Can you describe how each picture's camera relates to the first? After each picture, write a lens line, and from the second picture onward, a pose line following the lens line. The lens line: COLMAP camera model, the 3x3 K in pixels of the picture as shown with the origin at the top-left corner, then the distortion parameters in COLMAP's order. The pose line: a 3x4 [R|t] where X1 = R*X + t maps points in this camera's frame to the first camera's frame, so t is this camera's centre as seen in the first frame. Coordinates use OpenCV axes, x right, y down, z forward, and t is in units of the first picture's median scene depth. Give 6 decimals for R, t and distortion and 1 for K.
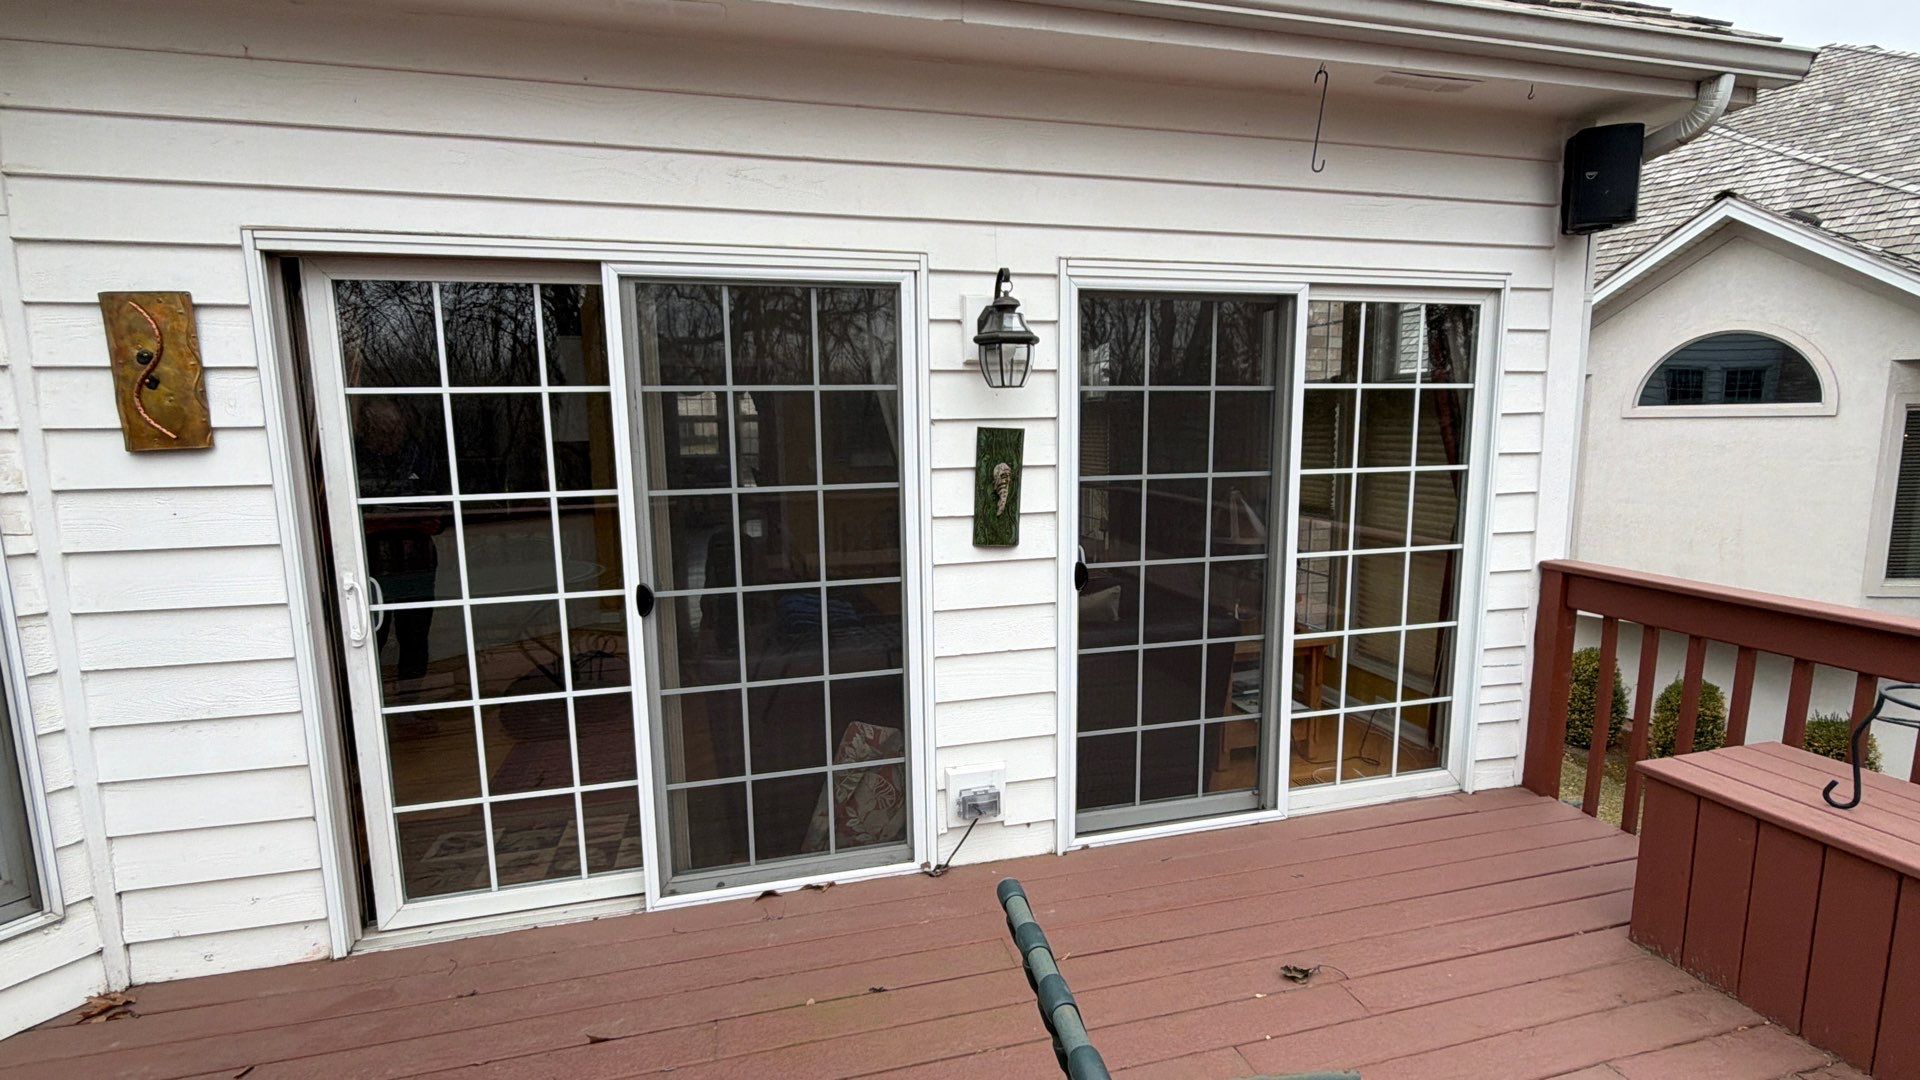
lens RADIAL K [[918.0, 0, 960.0], [0, 918.0, 540.0], [0, 0, 1]] dist [-0.000125, -0.001095]
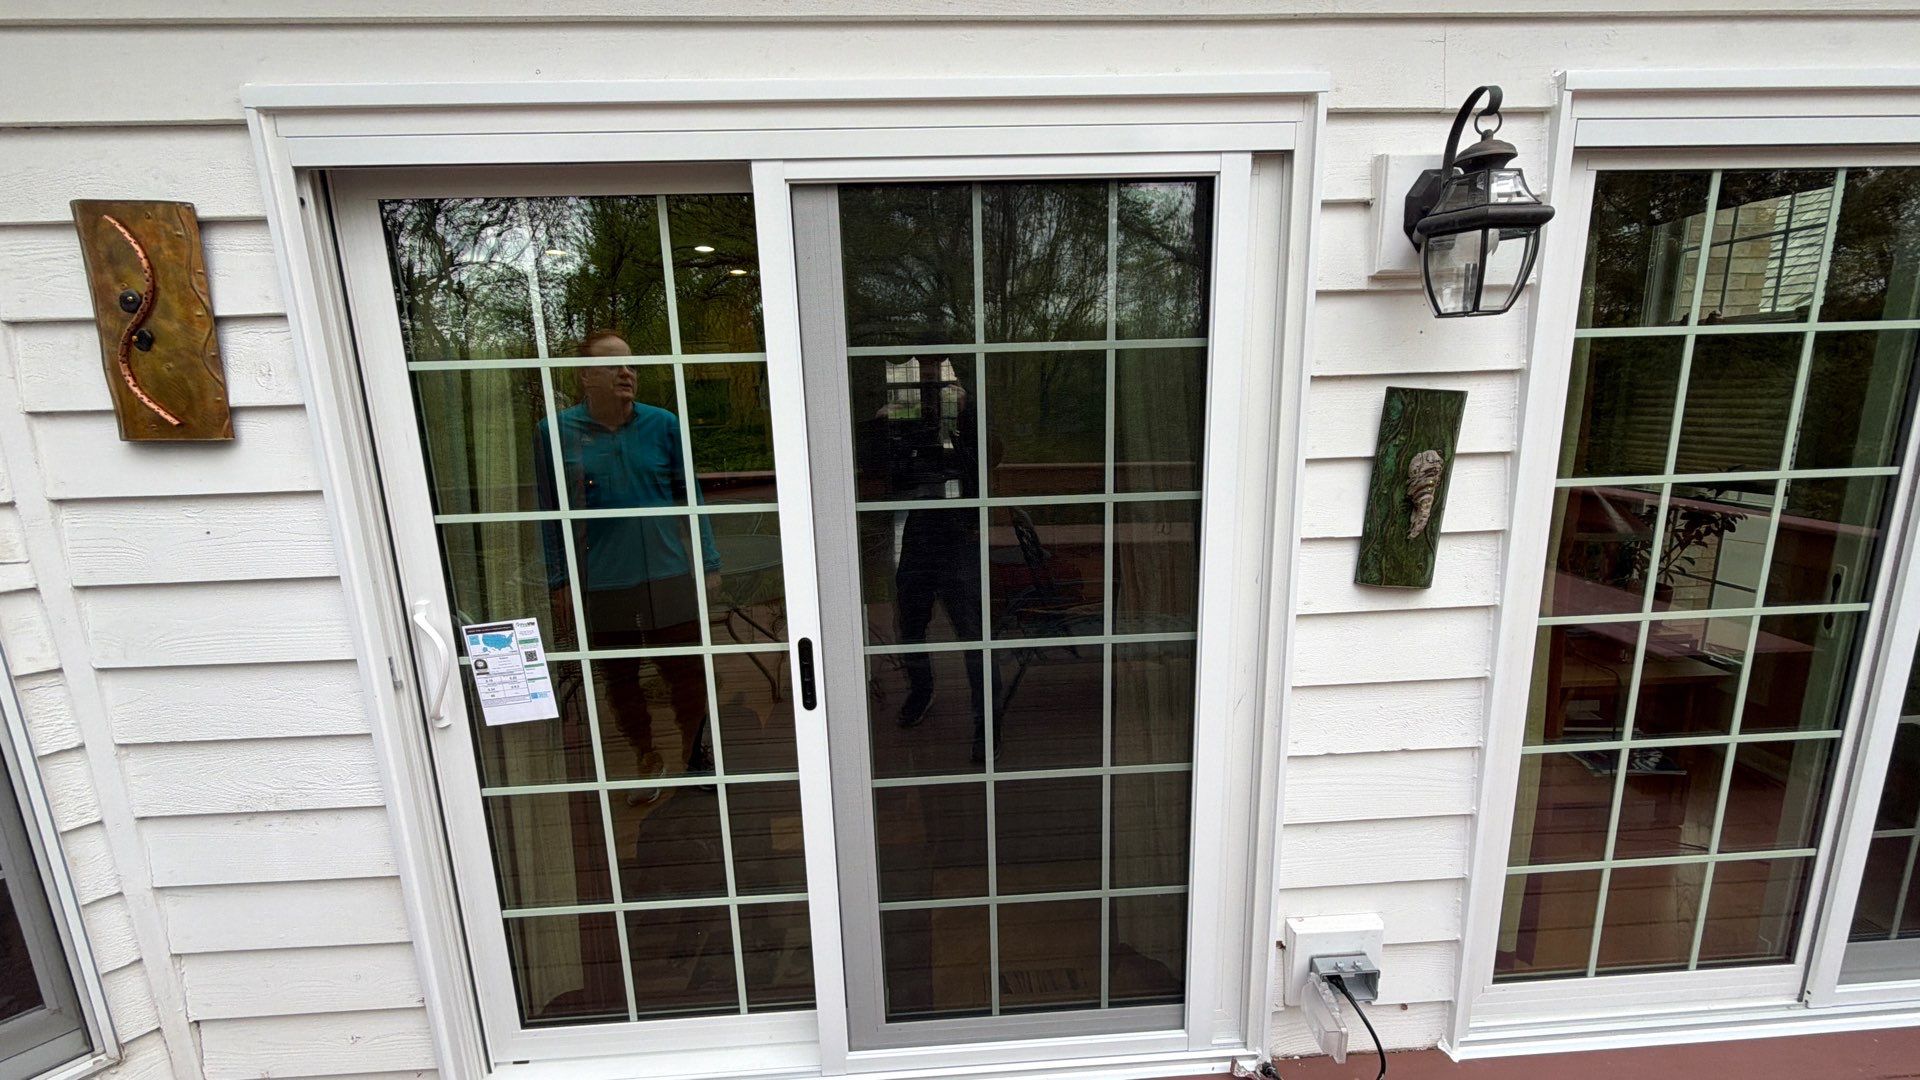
lens RADIAL K [[792.2, 0, 962.2], [0, 792.2, 546.4], [0, 0, 1]] dist [0.000710, 0.000390]
pose [[0.975555, 0.025416, -0.218280, -0.130865], [-0.010959, 0.997680, 0.067188, -0.052668], [0.219481, -0.063154, 0.973571, 0.434037]]
